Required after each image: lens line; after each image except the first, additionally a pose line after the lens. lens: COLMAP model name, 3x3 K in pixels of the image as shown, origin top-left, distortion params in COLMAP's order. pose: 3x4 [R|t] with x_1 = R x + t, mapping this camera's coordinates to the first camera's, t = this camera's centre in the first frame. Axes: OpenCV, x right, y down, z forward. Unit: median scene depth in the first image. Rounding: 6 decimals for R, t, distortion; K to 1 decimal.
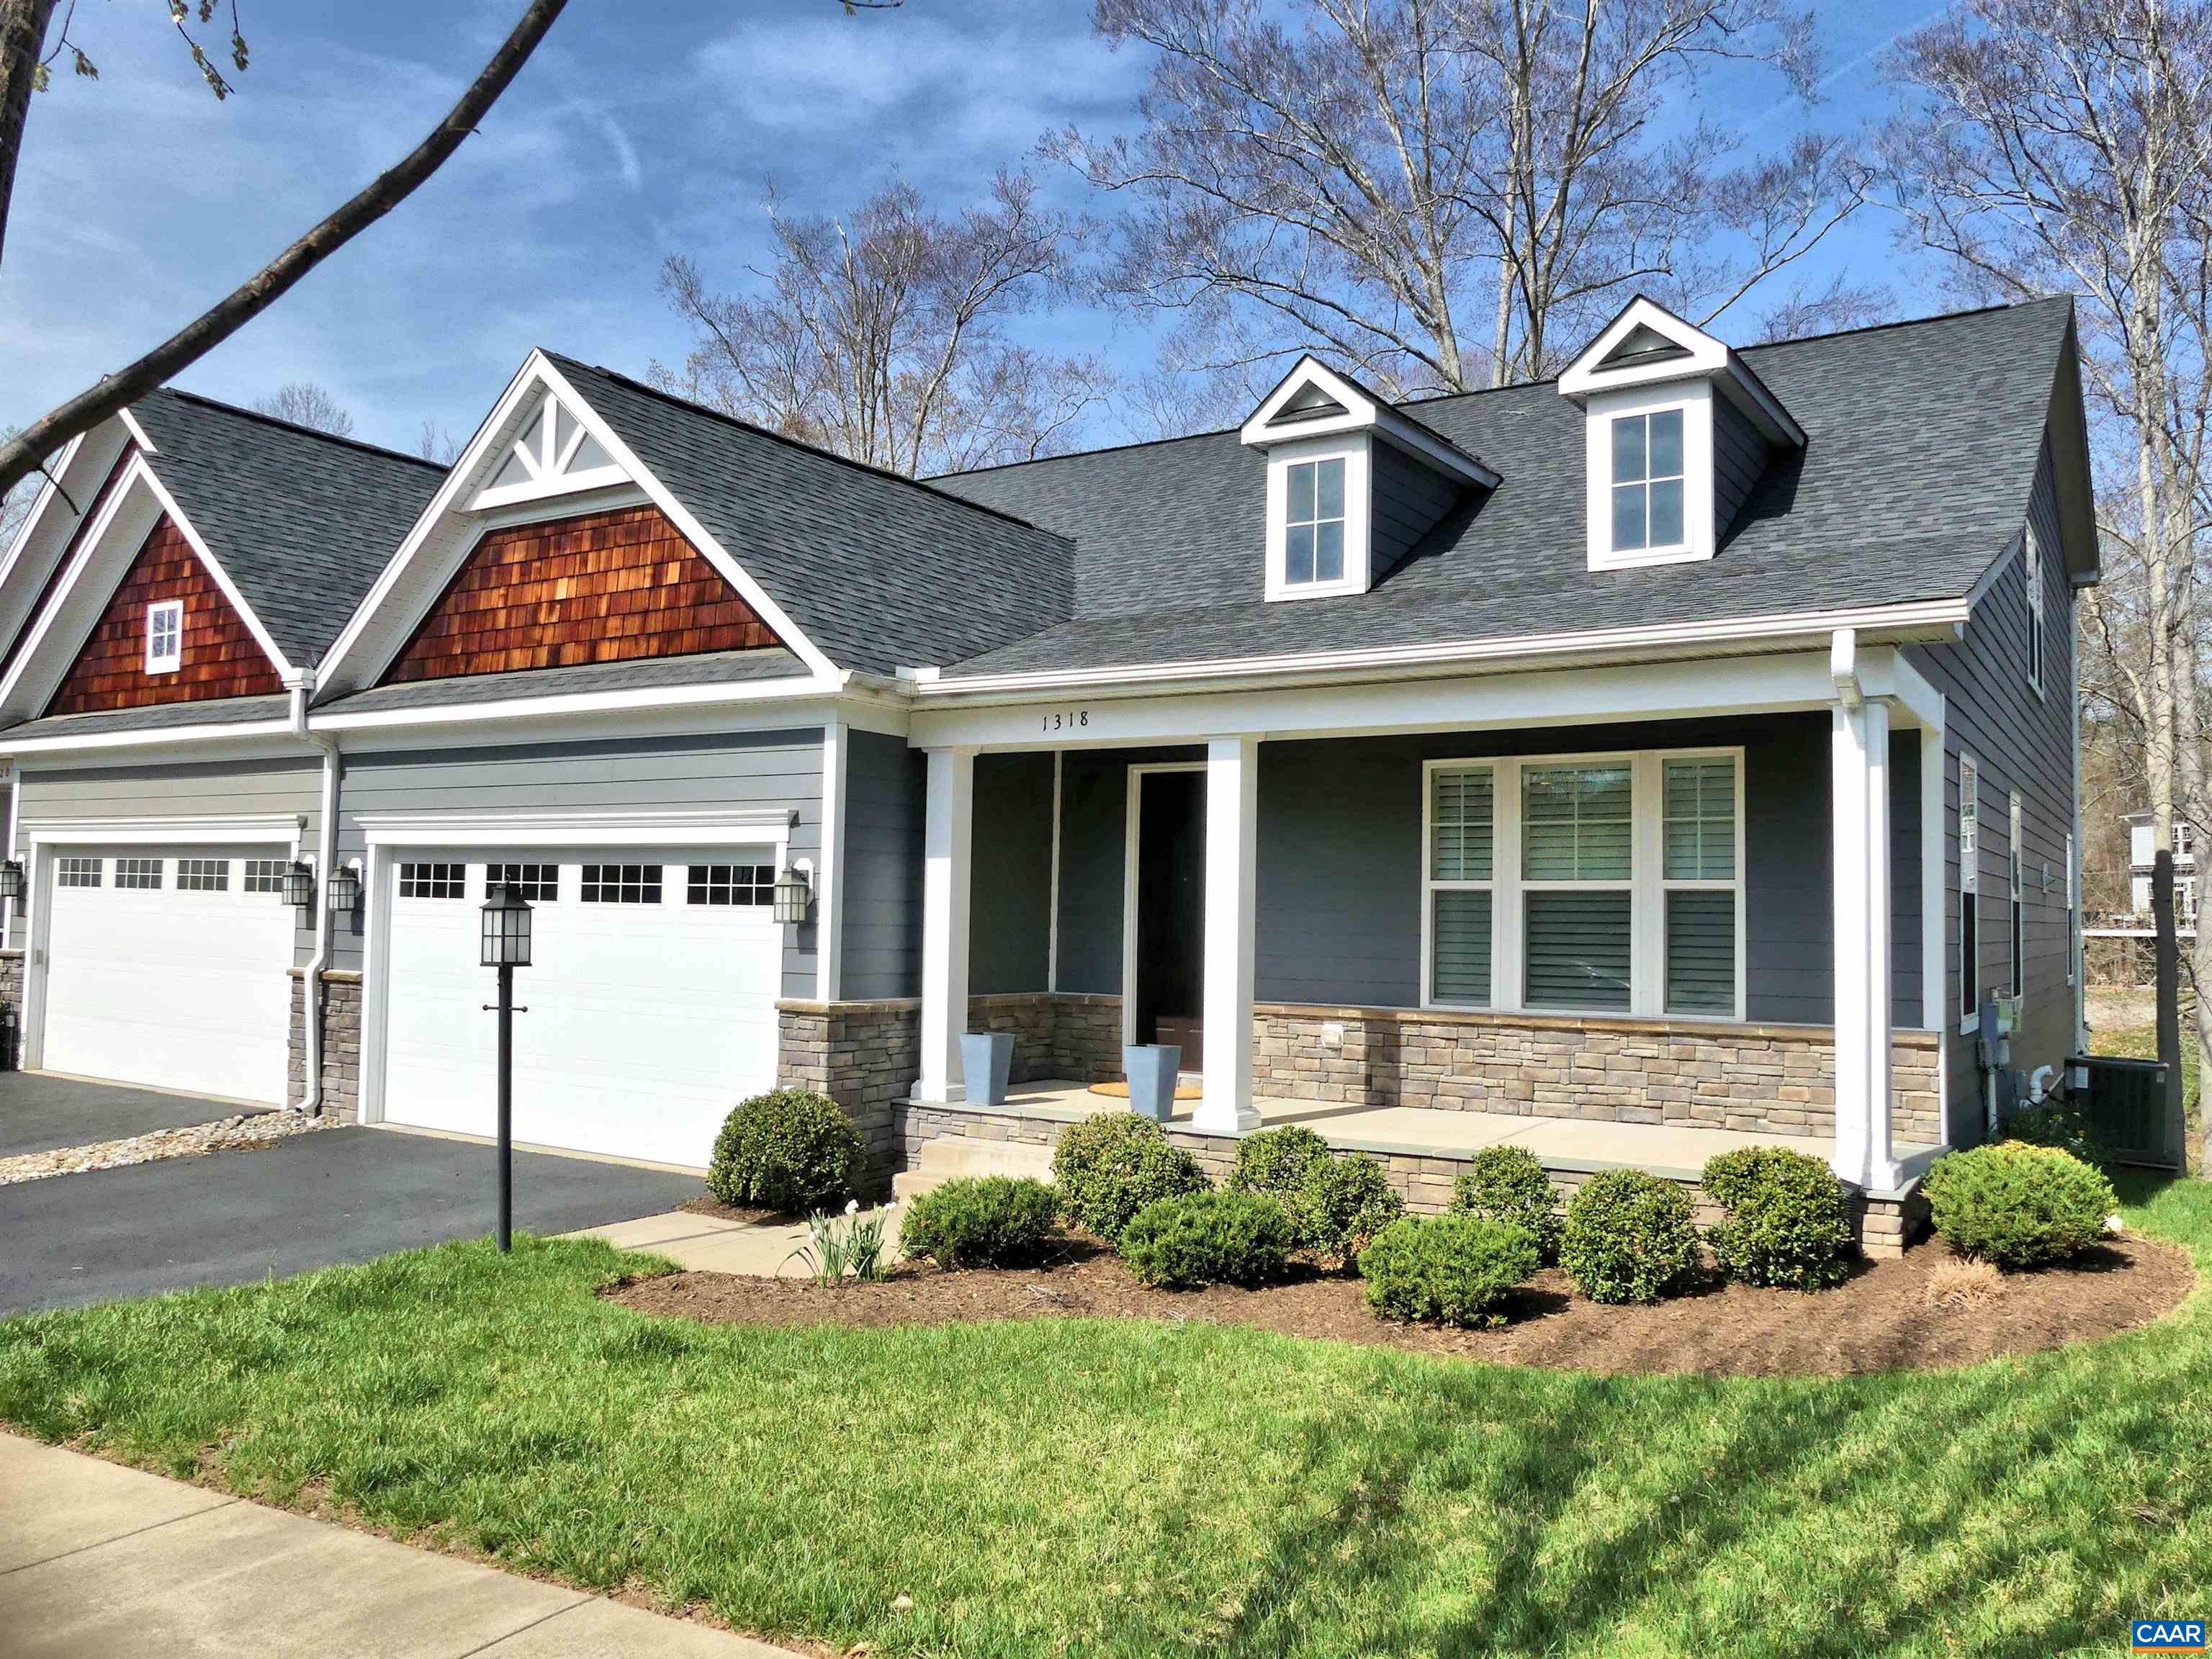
lens RADIAL K [[1660.2, 0, 1102.7], [0, 1660.2, 833.3], [0, 0, 1]] dist [0.010517, 0.003881]
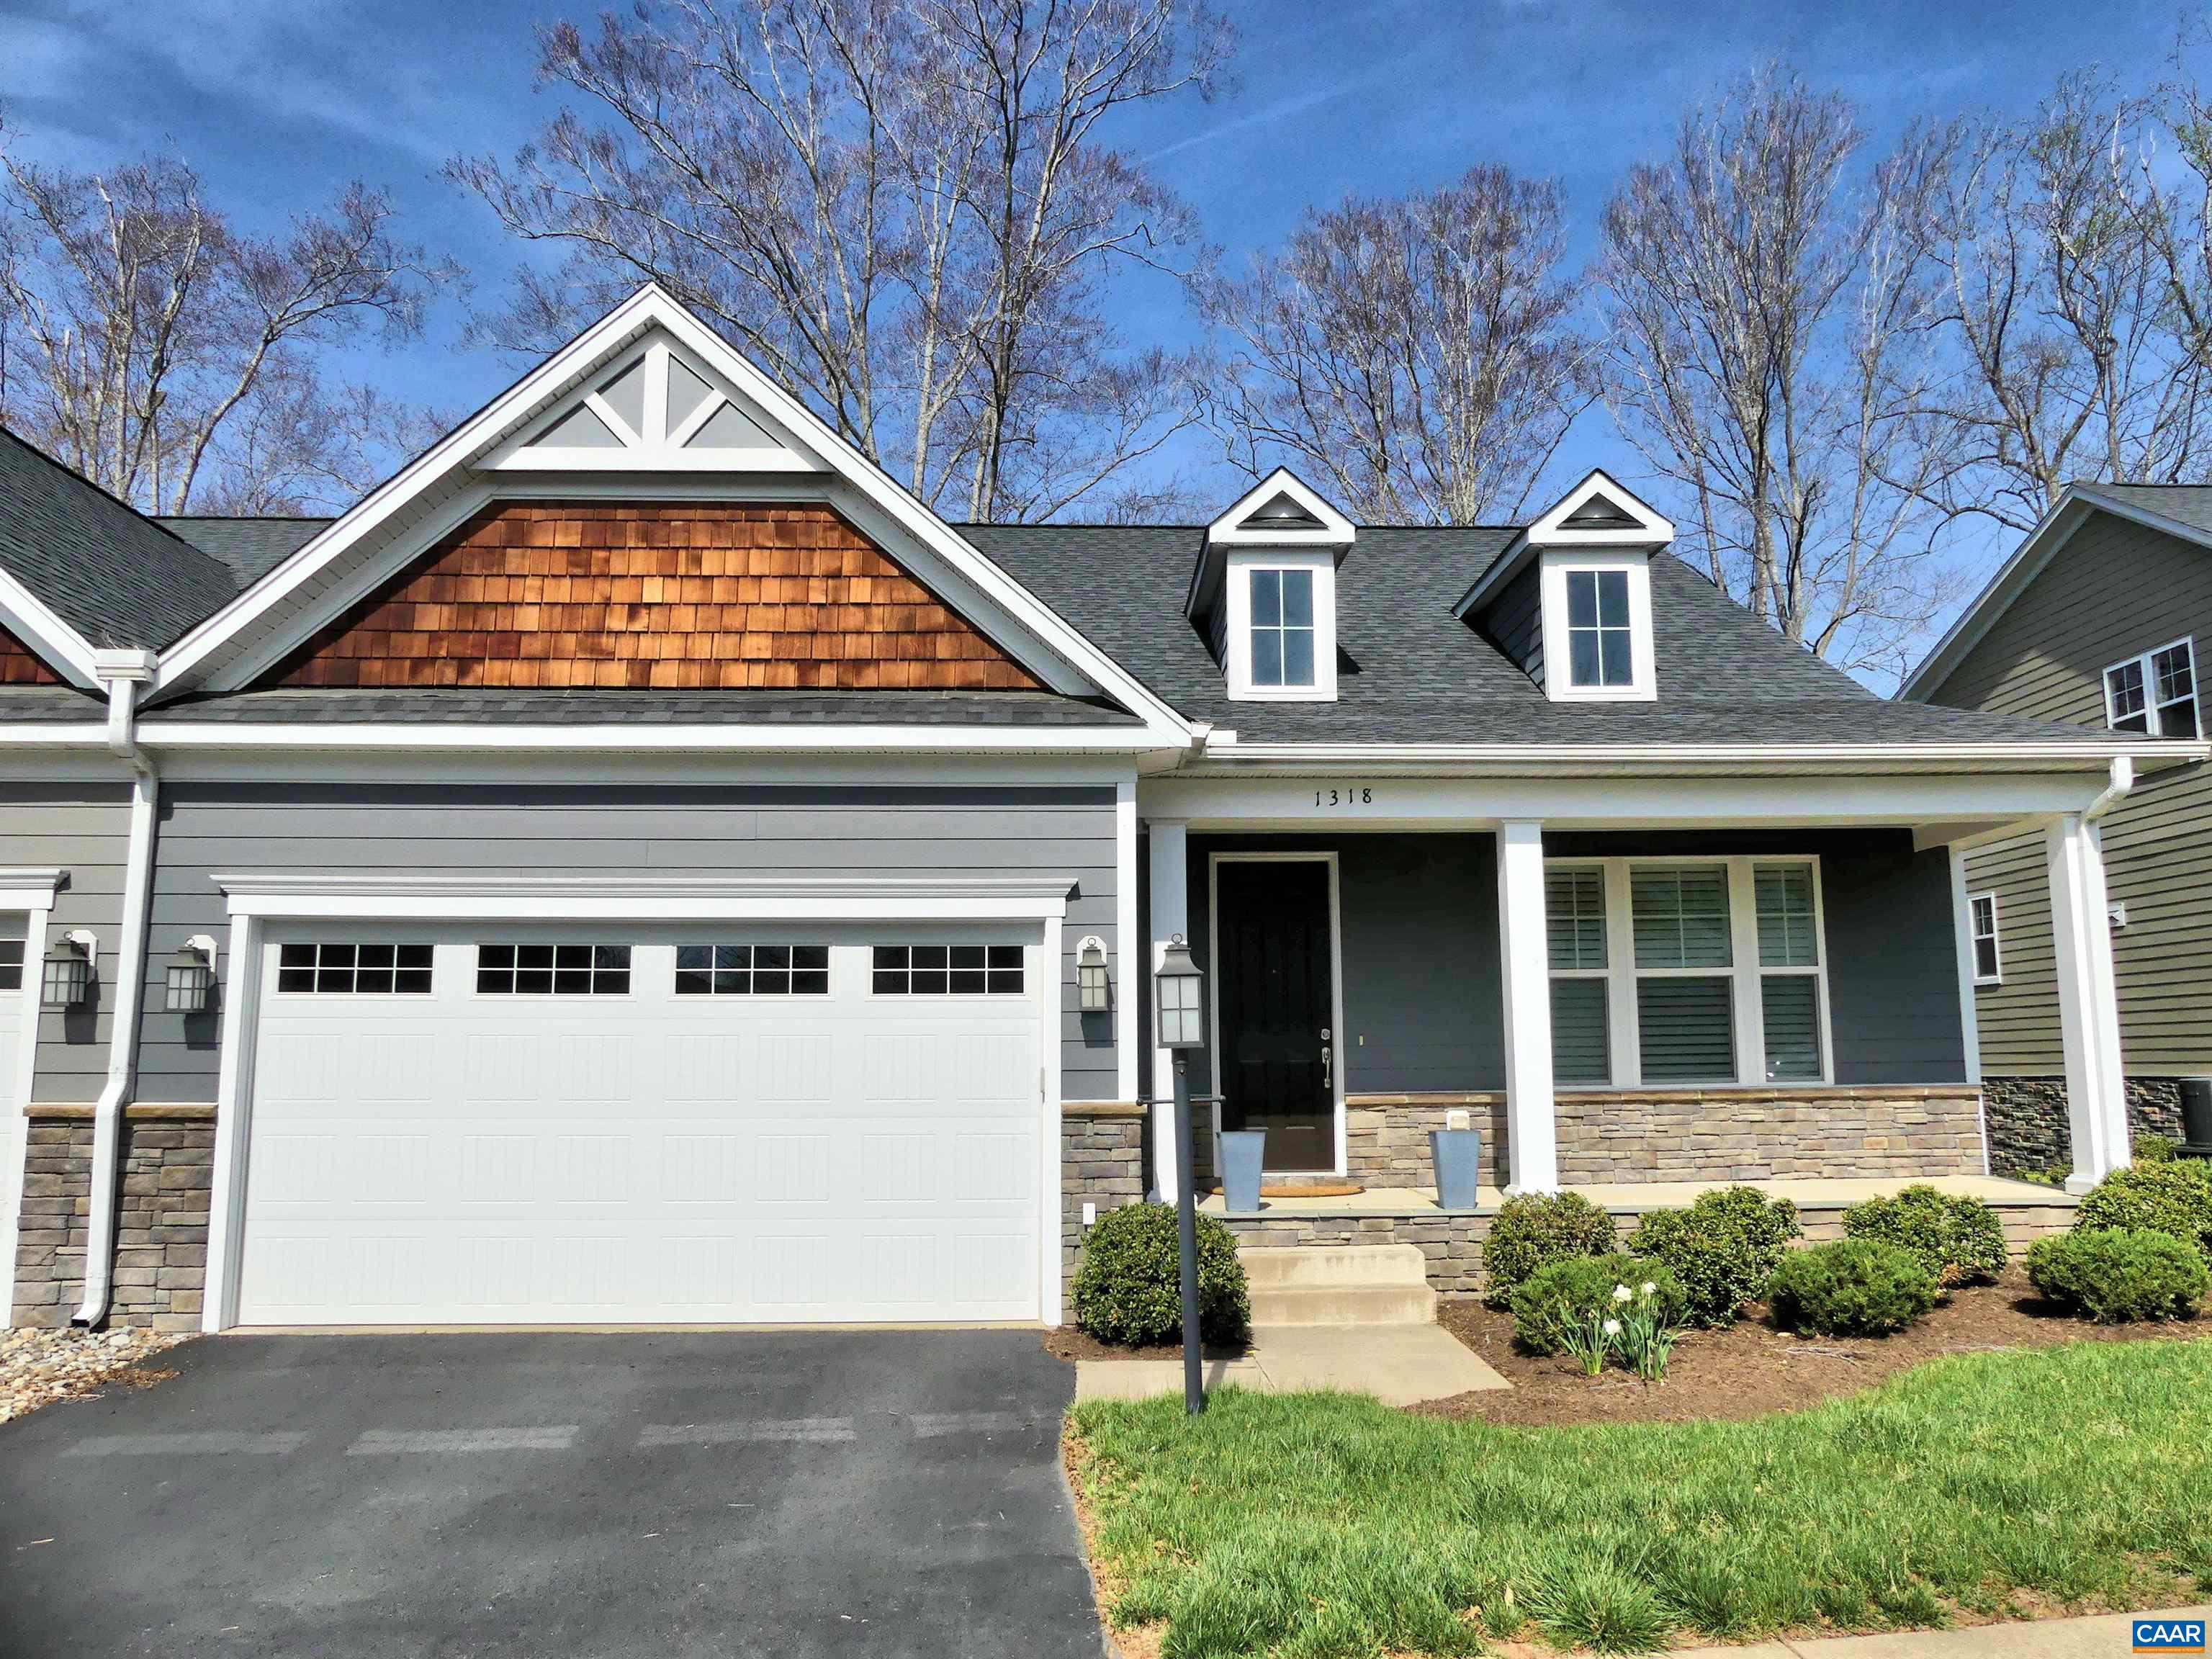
lens RADIAL K [[1665.2, 0, 1106.0], [0, 1665.2, 829.5], [0, 0, 1]] dist [-0.005792, 0.004694]
pose [[0.820038, 0.056952, 0.569469, -0.629608], [-0.007109, 0.995973, -0.089370, 0.035112], [-0.572265, 0.069238, 0.817140, 0.267979]]
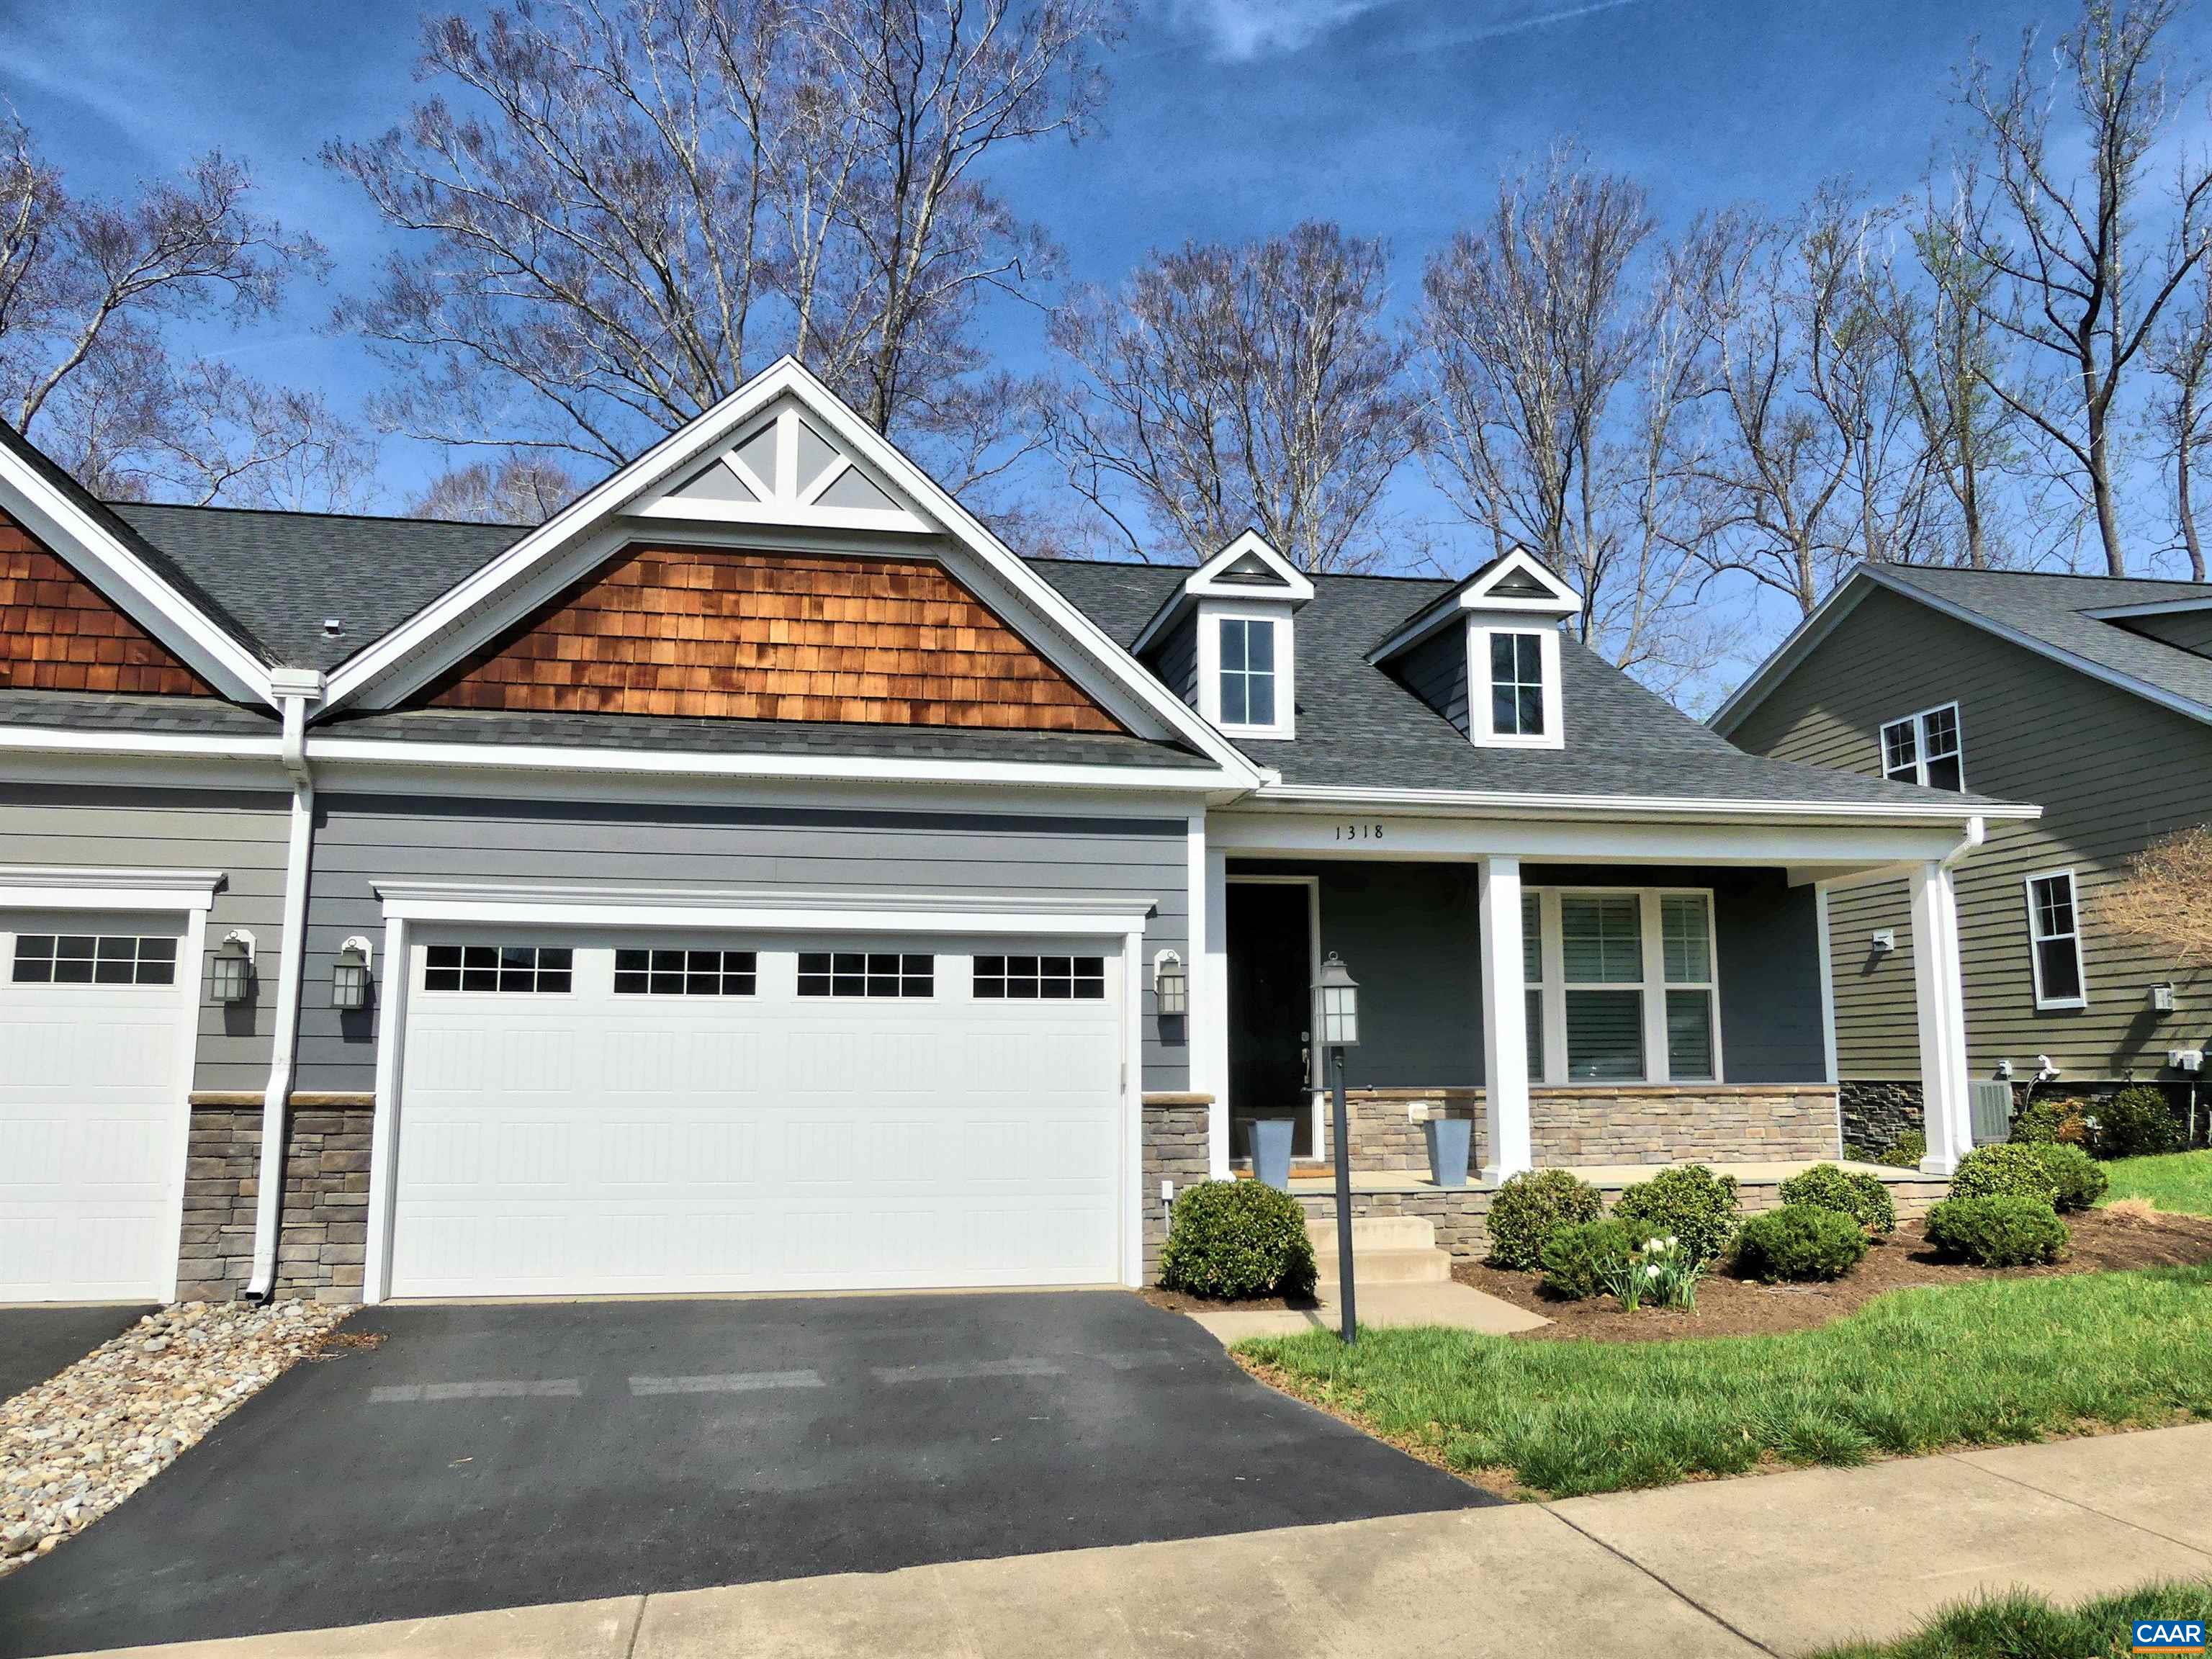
lens RADIAL K [[1670.1, 0, 1099.4], [0, 1670.1, 840.1], [0, 0, 1]] dist [-0.002562, -0.000393]
pose [[0.725728, 0.074262, 0.683962, -0.844469], [-0.019698, 0.995993, -0.087240, 0.035576], [-0.687700, 0.049840, 0.724282, 0.282312]]
